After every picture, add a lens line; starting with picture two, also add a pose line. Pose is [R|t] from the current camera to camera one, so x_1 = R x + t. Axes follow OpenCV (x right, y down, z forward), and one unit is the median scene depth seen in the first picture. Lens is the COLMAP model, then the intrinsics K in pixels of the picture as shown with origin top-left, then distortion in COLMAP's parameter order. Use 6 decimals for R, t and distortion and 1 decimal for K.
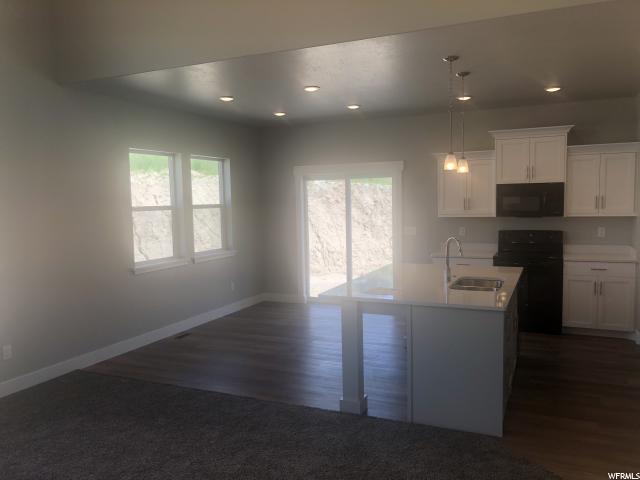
lens RADIAL K [[517.0, 0, 320.0], [0, 517.0, 240.0], [0, 0, 1]] dist [0.002340, -0.001269]
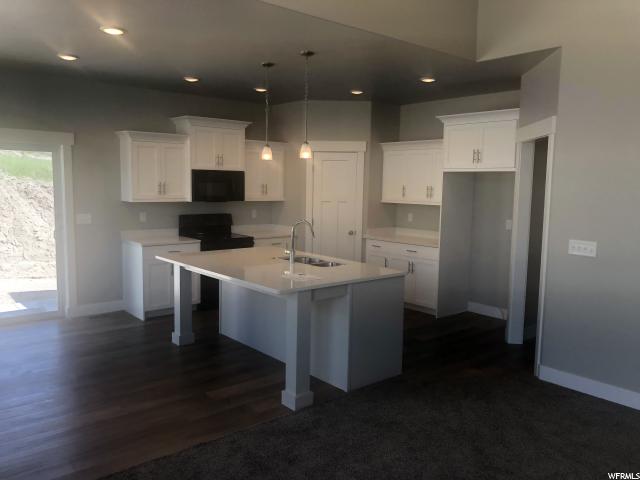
lens RADIAL K [[517.0, 0, 320.0], [0, 517.0, 240.0], [0, 0, 1]] dist [0.002340, -0.001269]
pose [[0.425969, -0.072650, 0.901816, -0.484502], [0.043136, 0.997268, 0.059964, -0.020211], [-0.903709, 0.013358, 0.427939, 0.349553]]
